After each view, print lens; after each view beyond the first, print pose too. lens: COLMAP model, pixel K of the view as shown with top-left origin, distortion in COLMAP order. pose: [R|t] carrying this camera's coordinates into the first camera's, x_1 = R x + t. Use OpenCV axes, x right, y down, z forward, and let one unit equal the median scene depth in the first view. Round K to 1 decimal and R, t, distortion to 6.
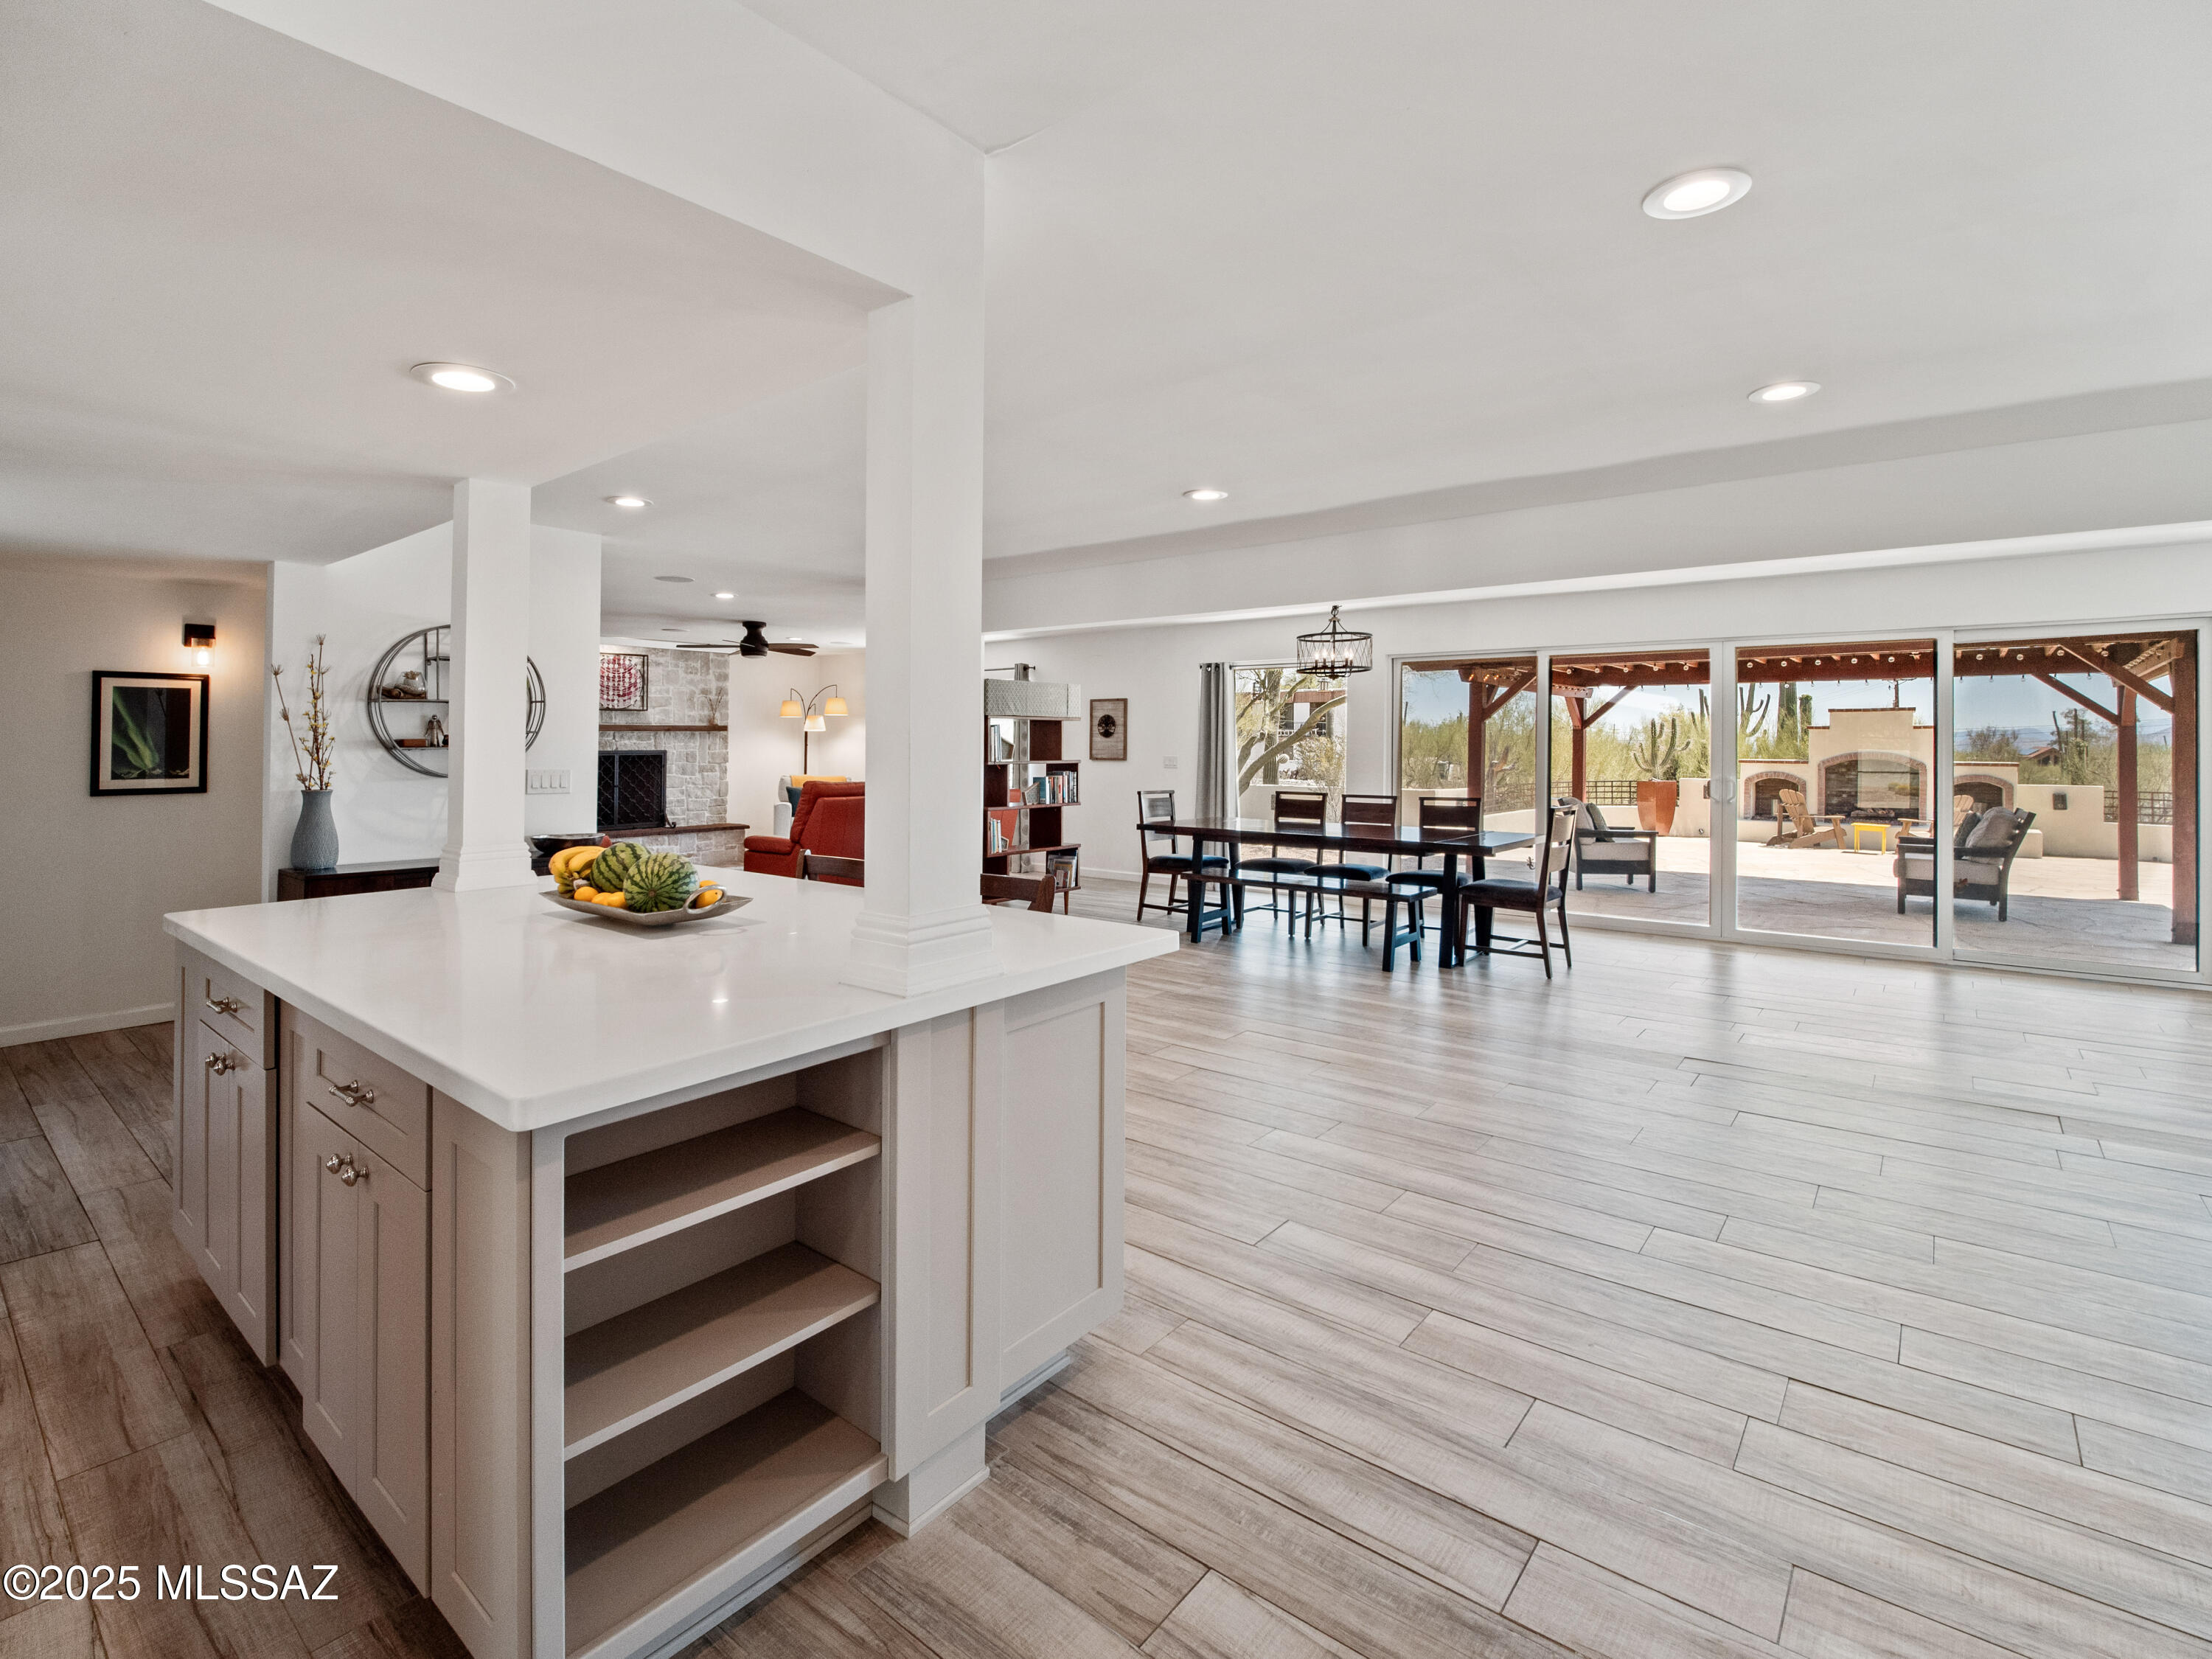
lens RADIAL K [[1037.0, 0, 1109.6], [0, 1037.0, 727.7], [0, 0, 1]] dist [-0.011317, 0.002703]
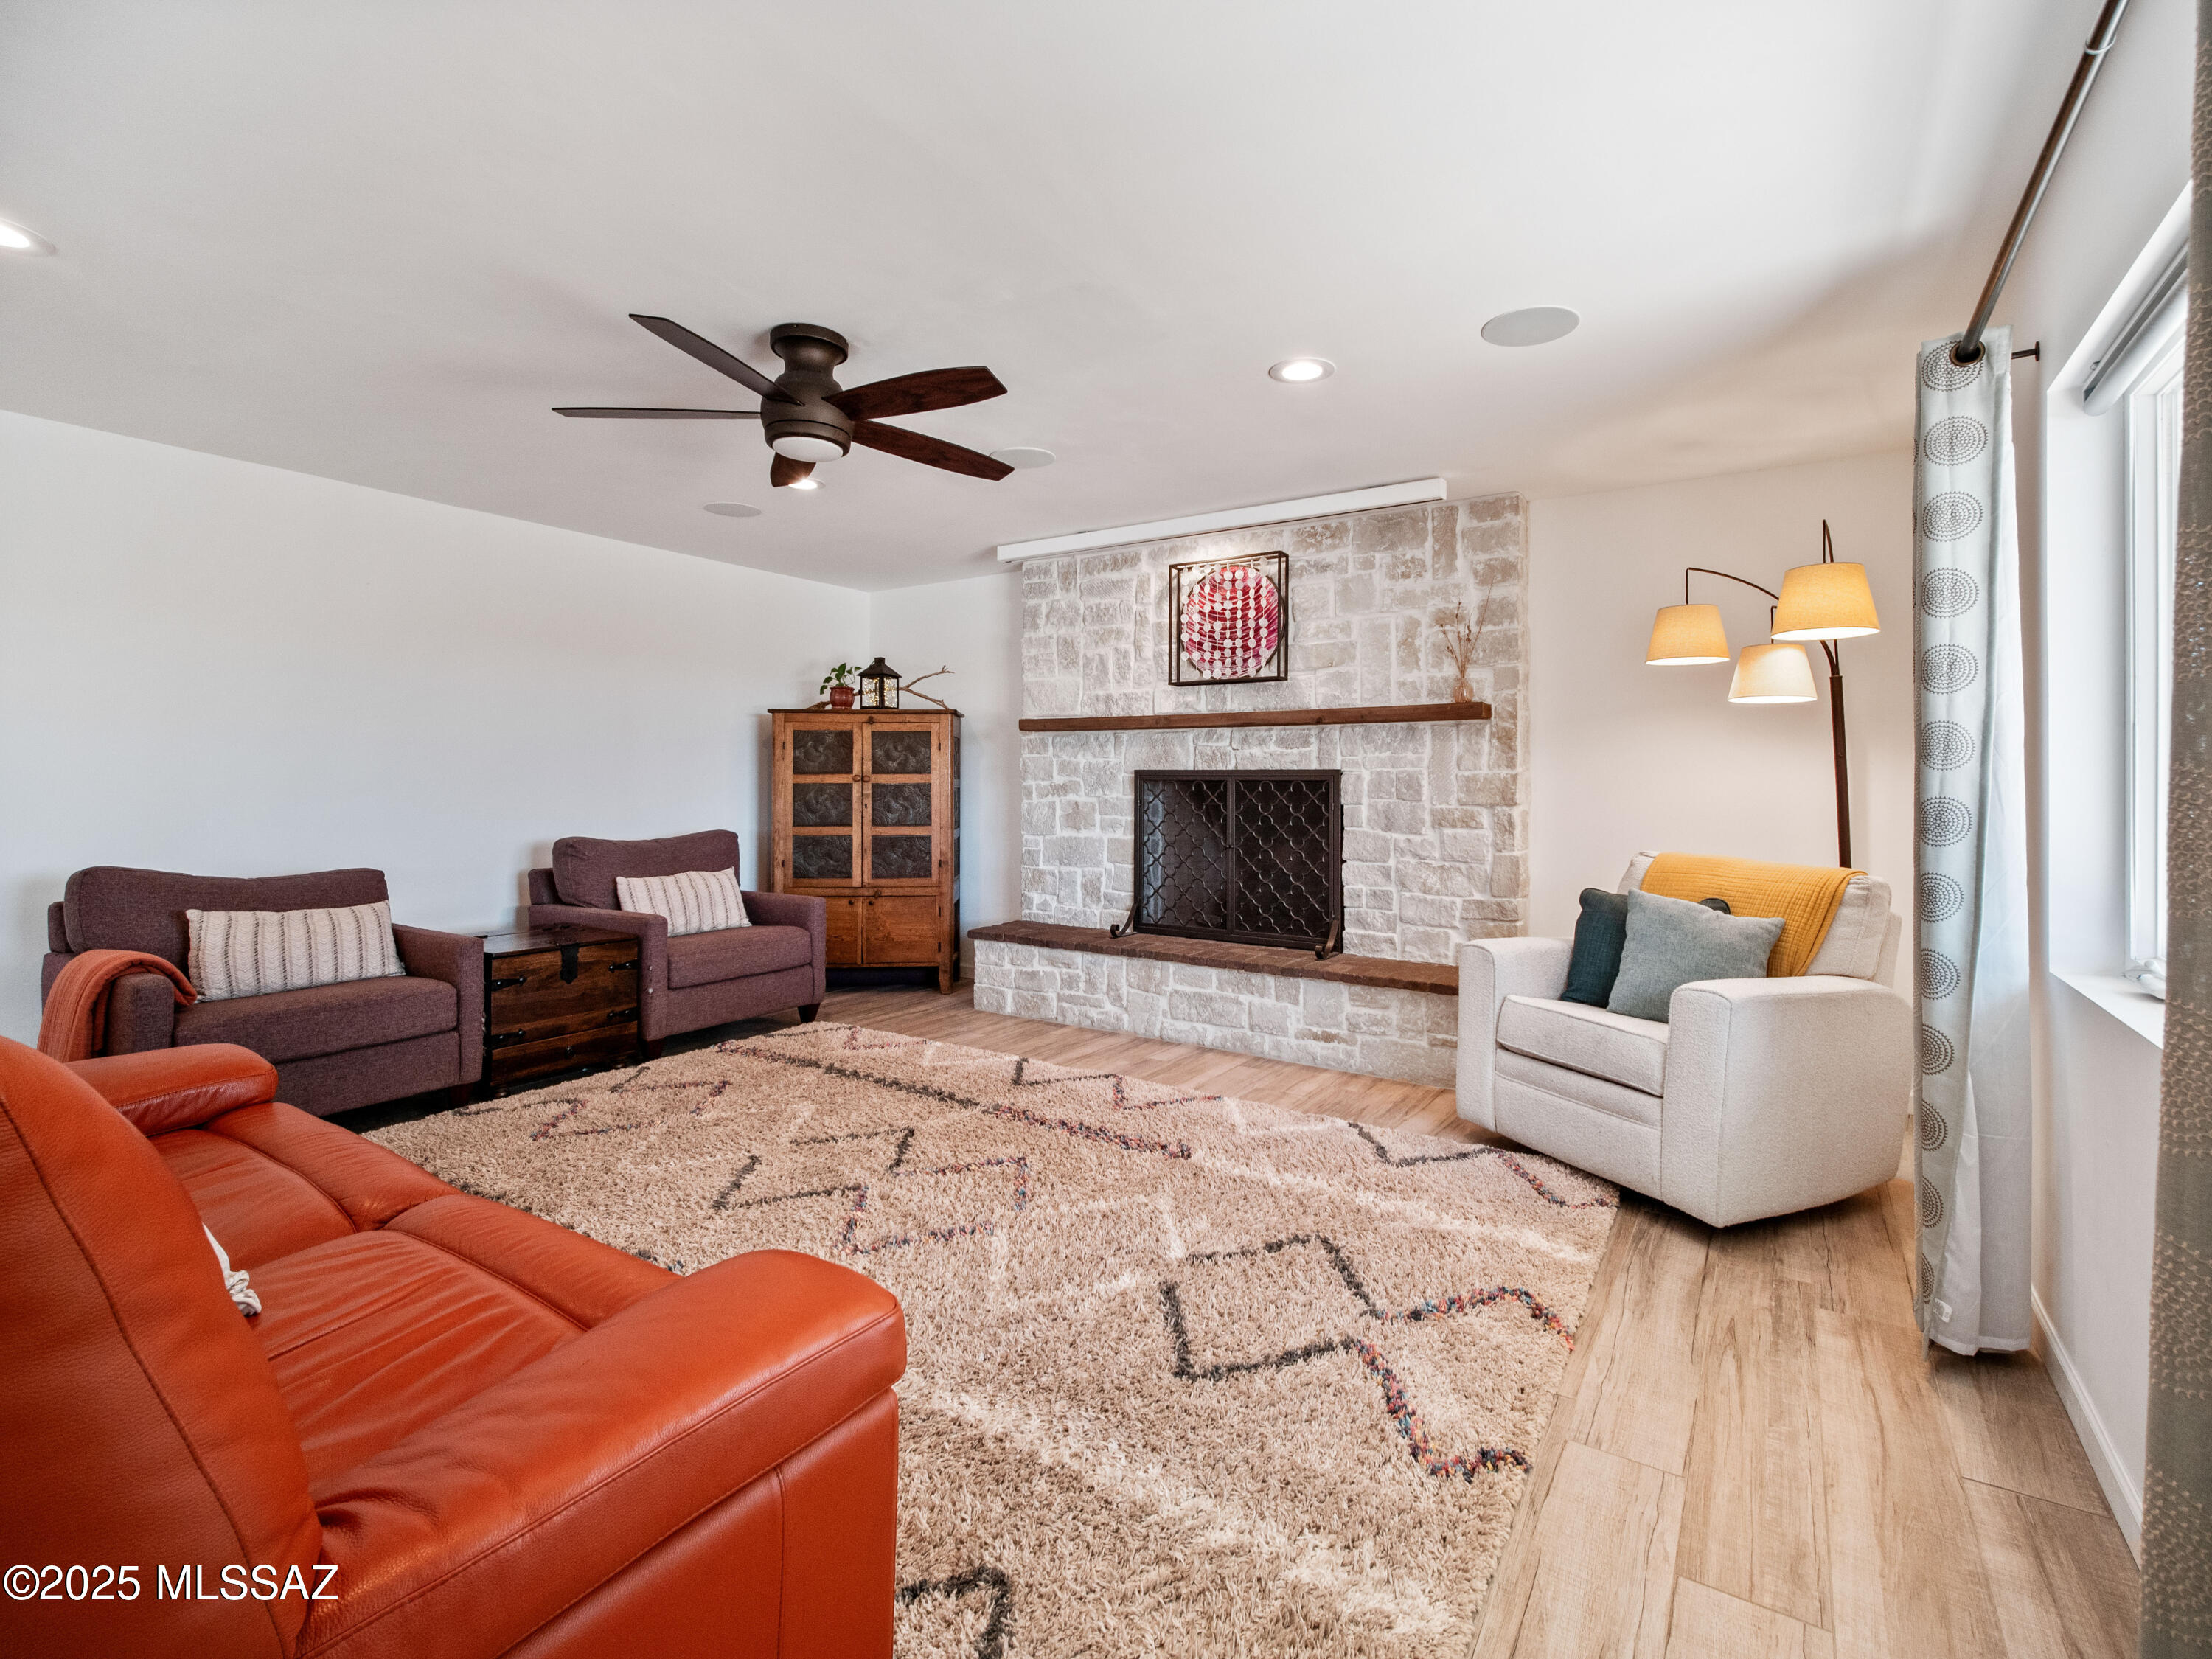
lens RADIAL K [[1037.0, 0, 1088.1], [0, 1037.0, 759.5], [0, 0, 1]] dist [-0.011317, 0.002703]
pose [[0.058127, -0.021851, -0.998070, -0.020345], [0.009633, 0.999726, -0.021327, 0.027320], [0.998263, -0.008375, 0.058321, 0.942887]]
